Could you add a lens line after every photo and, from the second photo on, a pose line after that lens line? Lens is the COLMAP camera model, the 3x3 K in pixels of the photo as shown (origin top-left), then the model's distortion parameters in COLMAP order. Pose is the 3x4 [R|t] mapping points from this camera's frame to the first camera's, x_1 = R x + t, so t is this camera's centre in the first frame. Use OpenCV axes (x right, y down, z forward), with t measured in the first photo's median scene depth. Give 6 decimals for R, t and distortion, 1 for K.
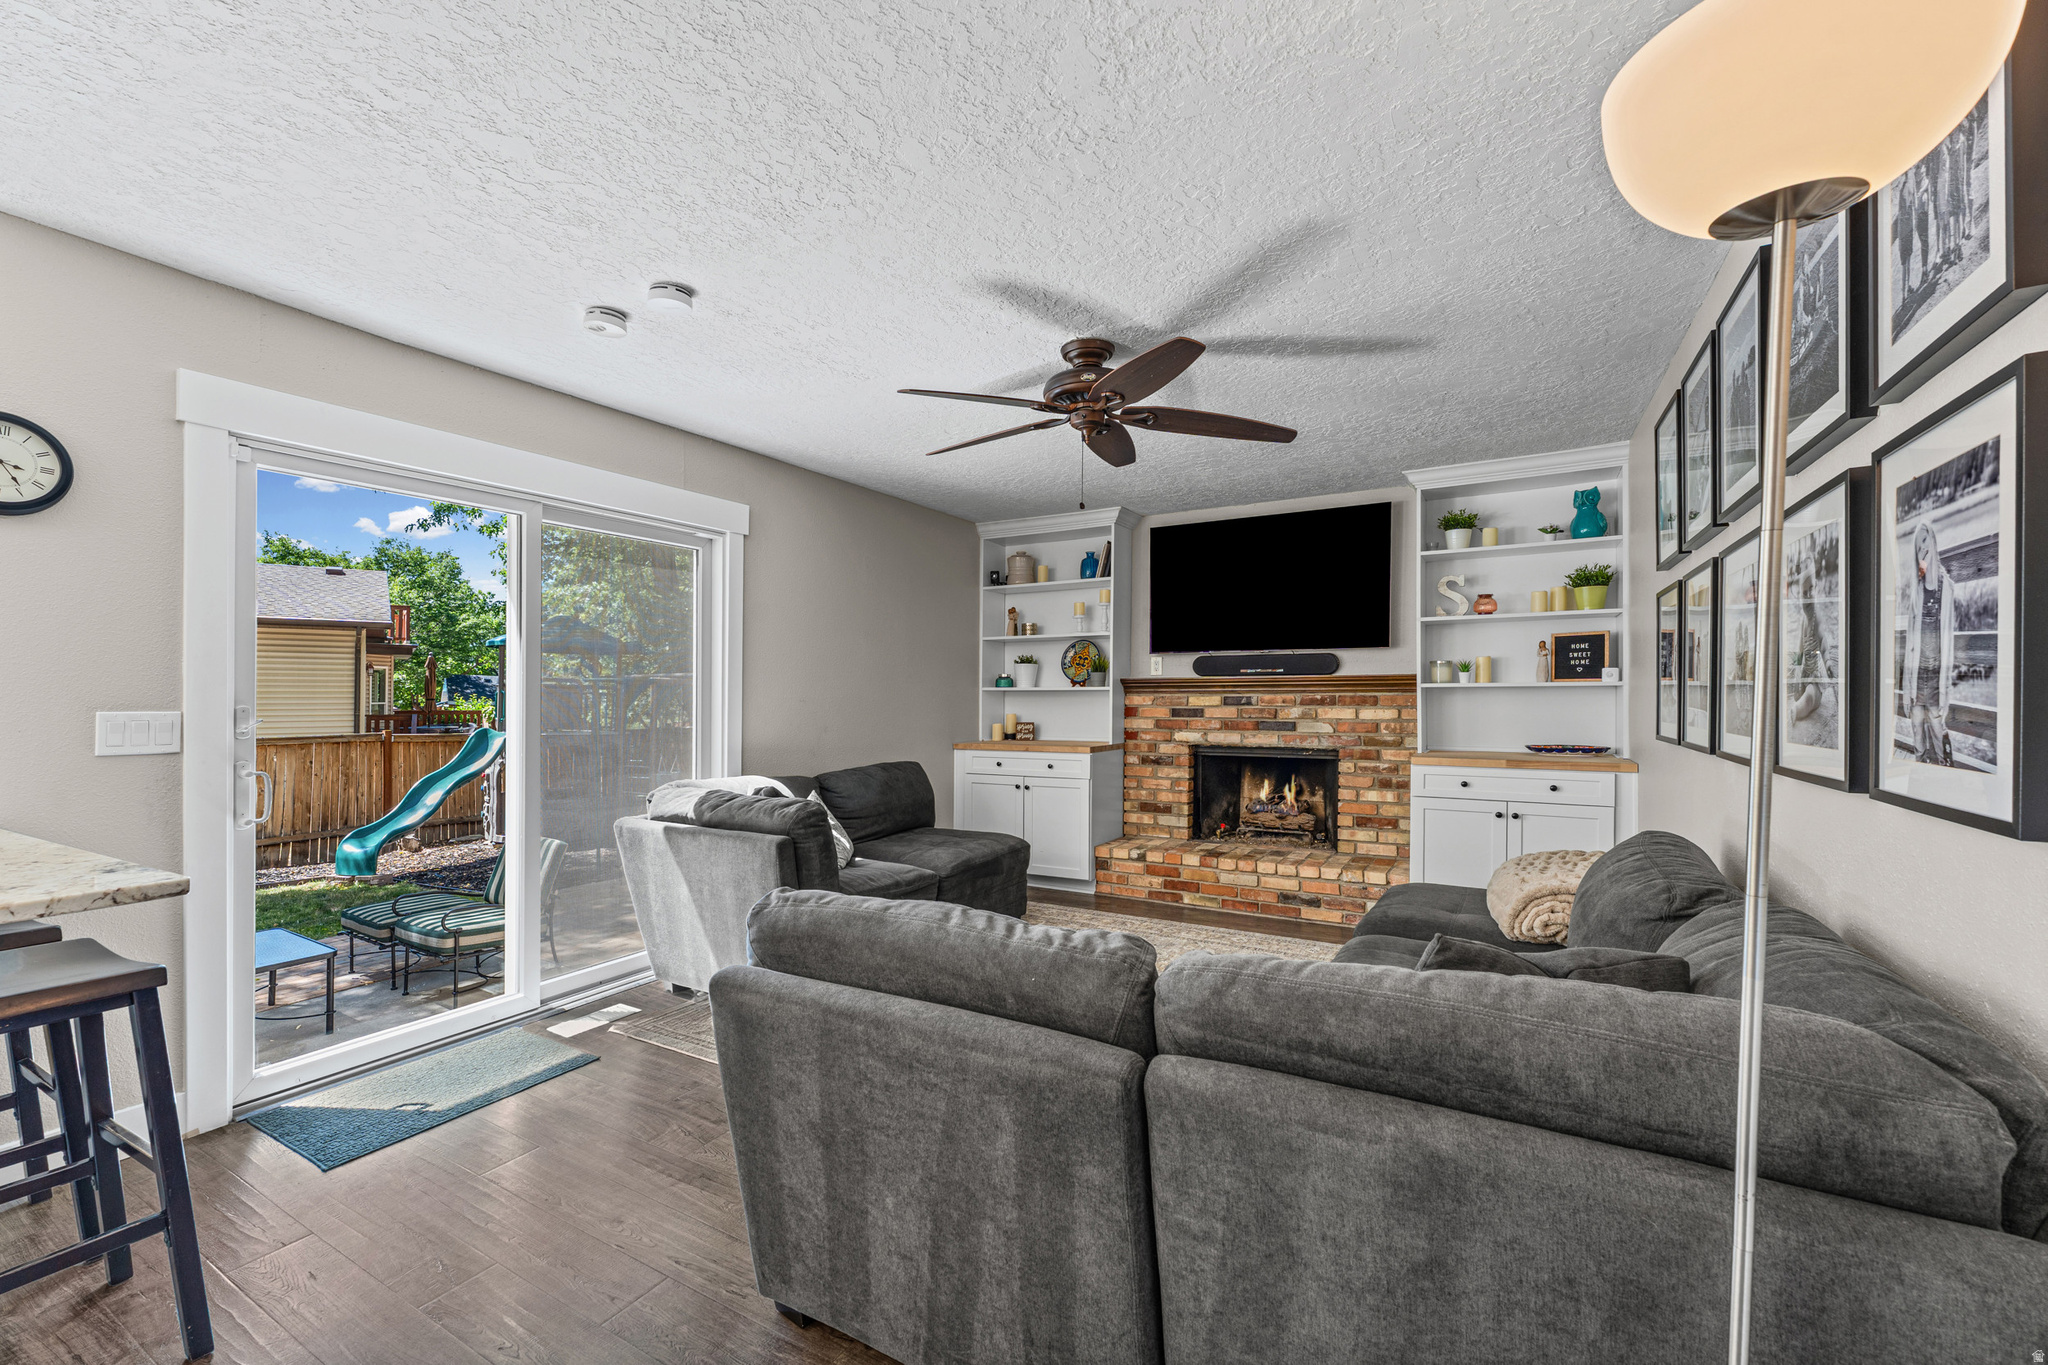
lens RADIAL K [[822.1, 0, 1051.6], [0, 822.1, 702.1], [0, 0, 1]] dist [0.001614, -0.000207]
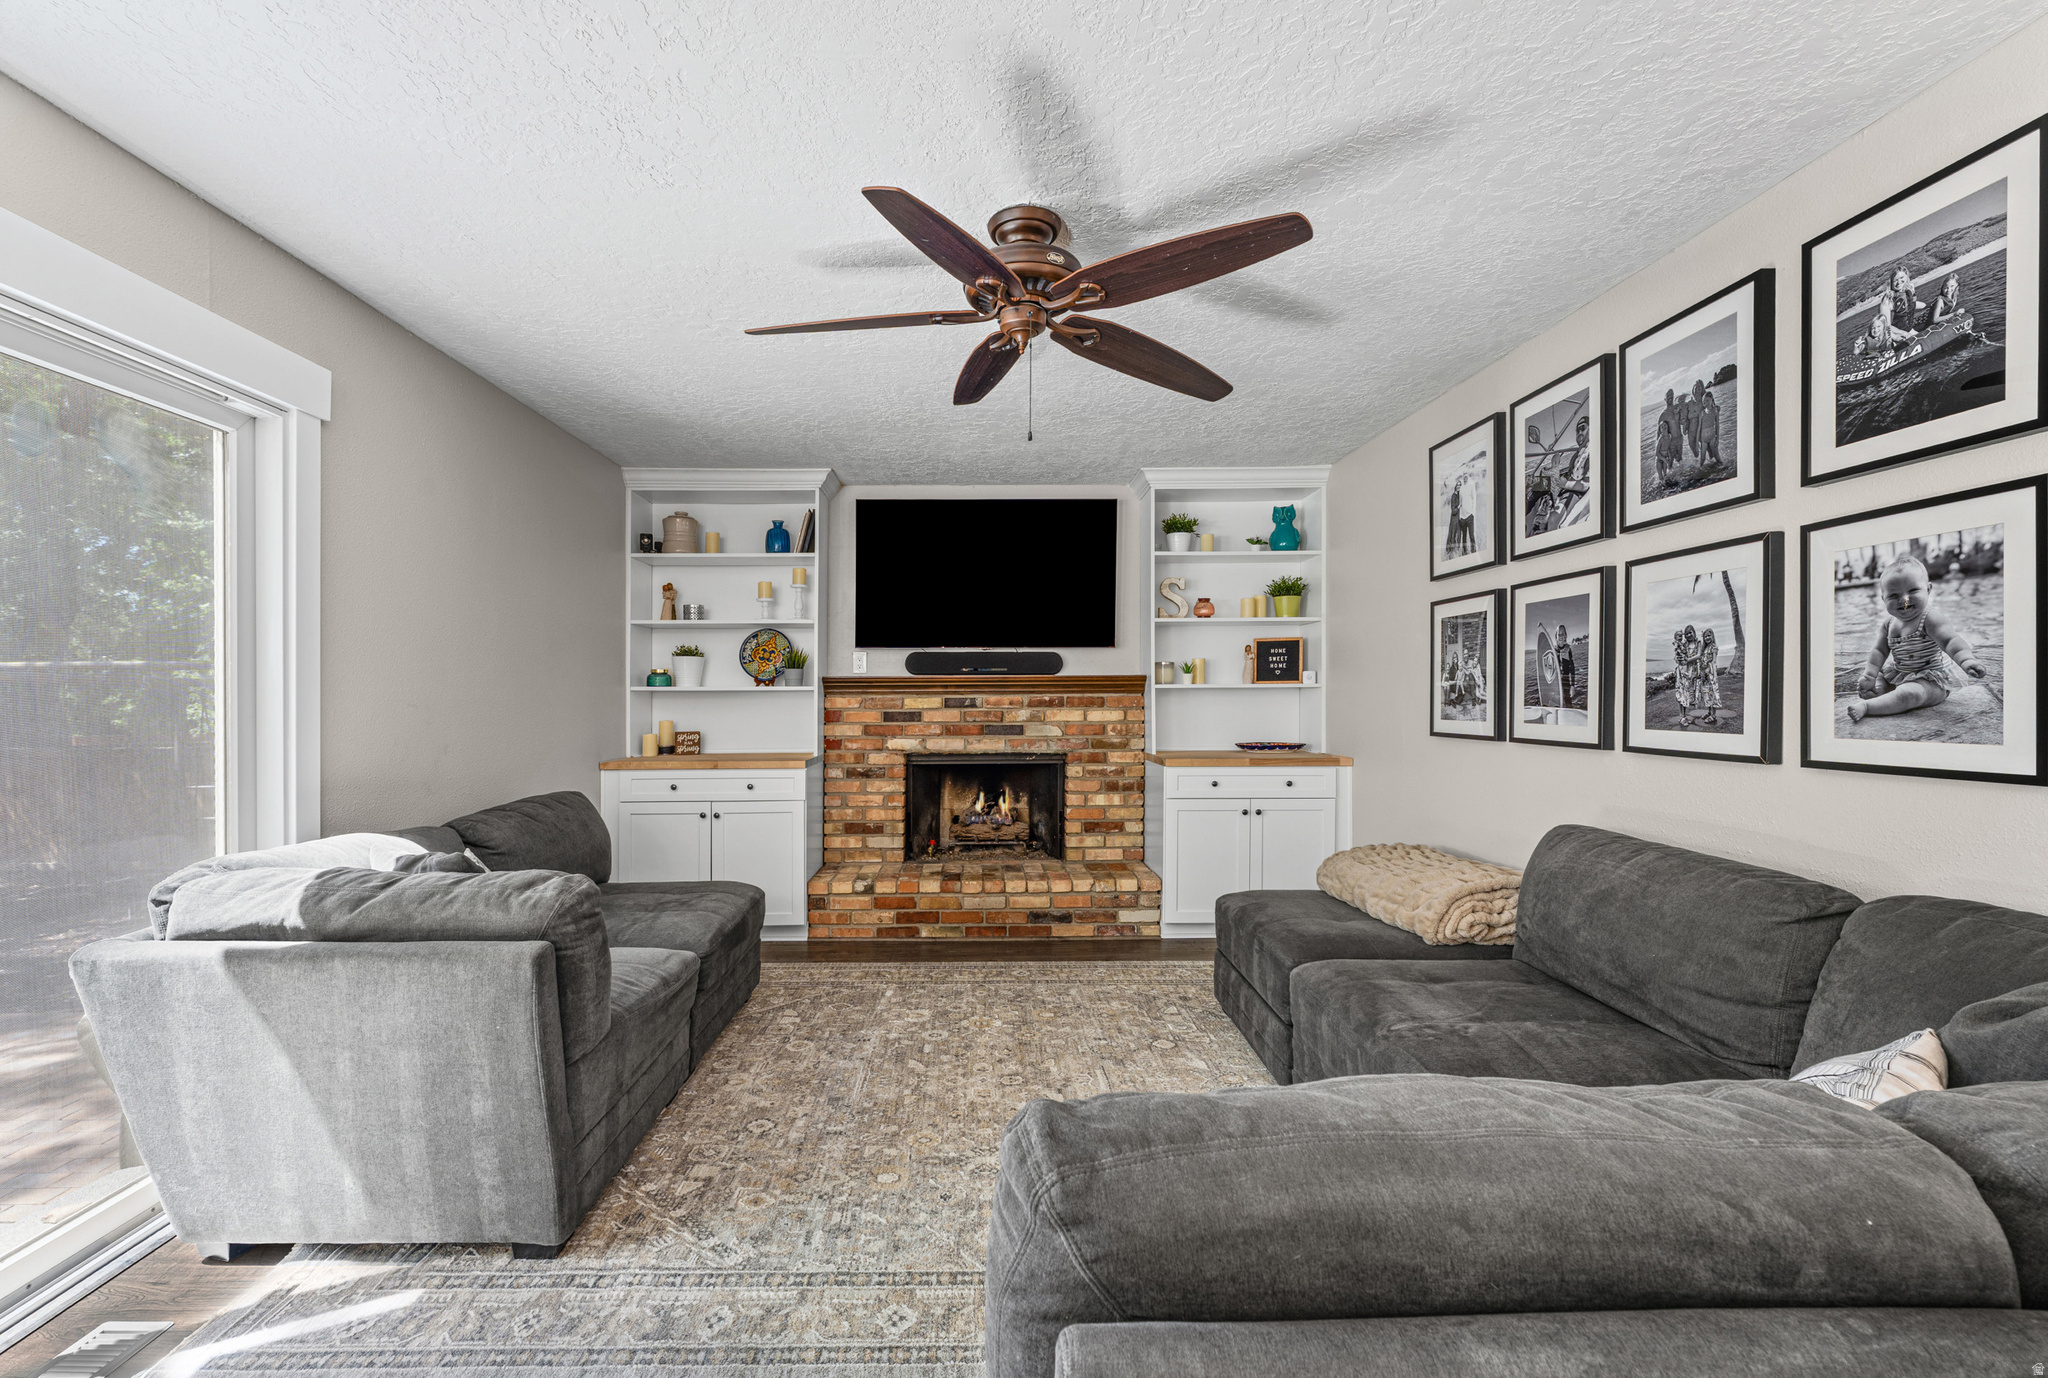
lens RADIAL K [[822.1, 0, 969.8], [0, 822.1, 711.8], [0, 0, 1]] dist [0.001614, -0.000207]
pose [[0.873900, -0.009601, 0.486012, -0.218138], [0.005646, 0.999938, 0.009601, -0.000250], [-0.486074, -0.005647, 0.873900, 0.227373]]
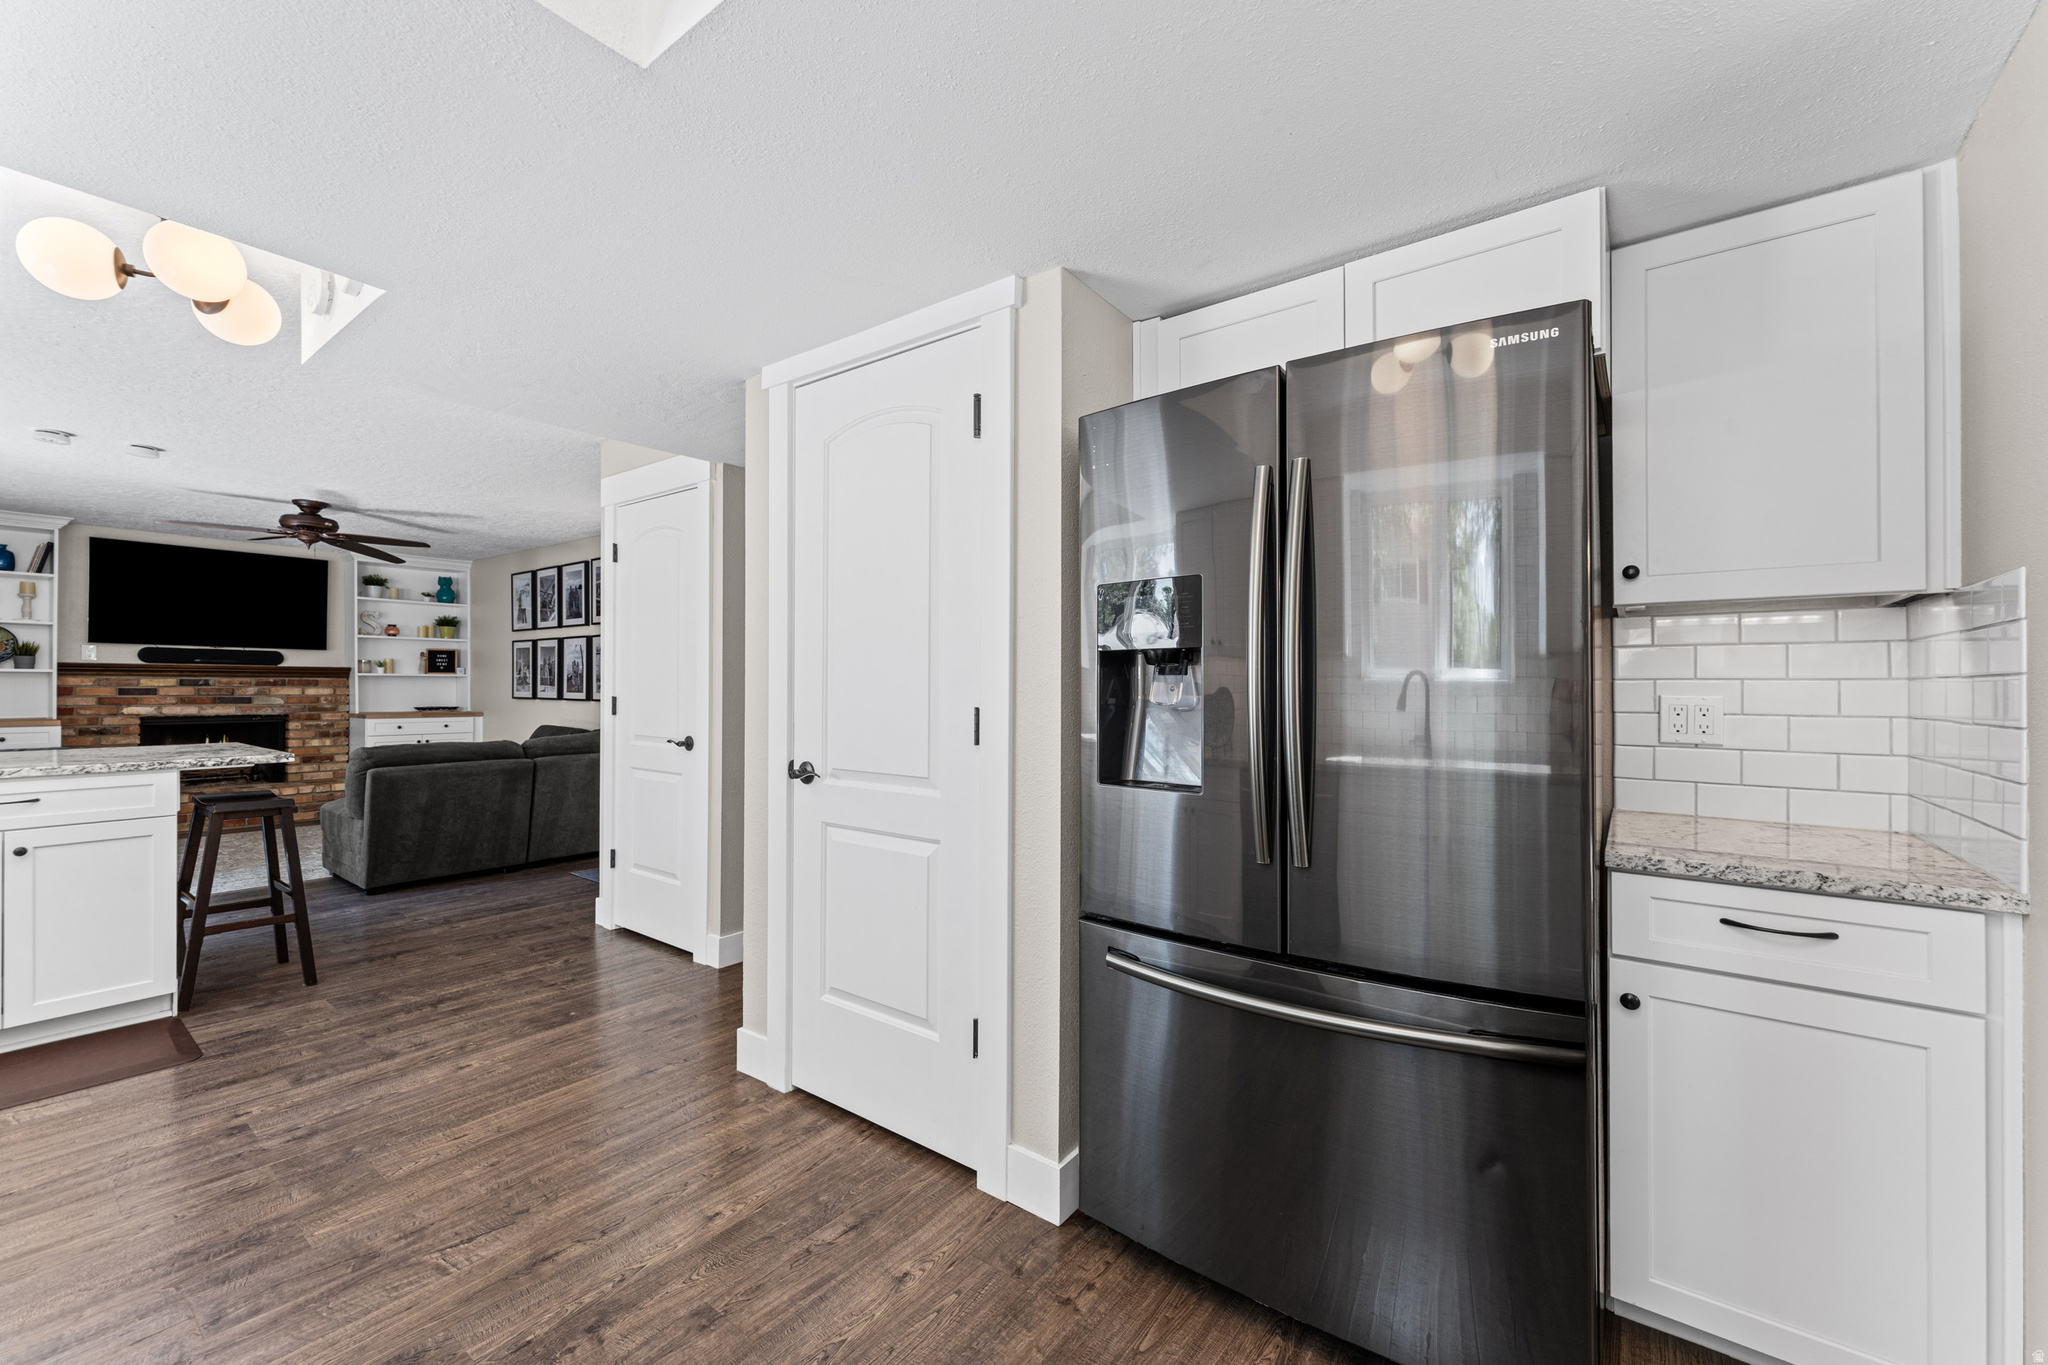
lens RADIAL K [[822.1, 0, 1035.1], [0, 822.1, 695.8], [0, 0, 1]] dist [0.001614, -0.000207]
pose [[0.121721, -0.007298, 0.992538, -1.032762], [0.001620, 0.999973, 0.007154, 0.013989], [-0.992563, 0.000737, 0.121729, -0.586627]]
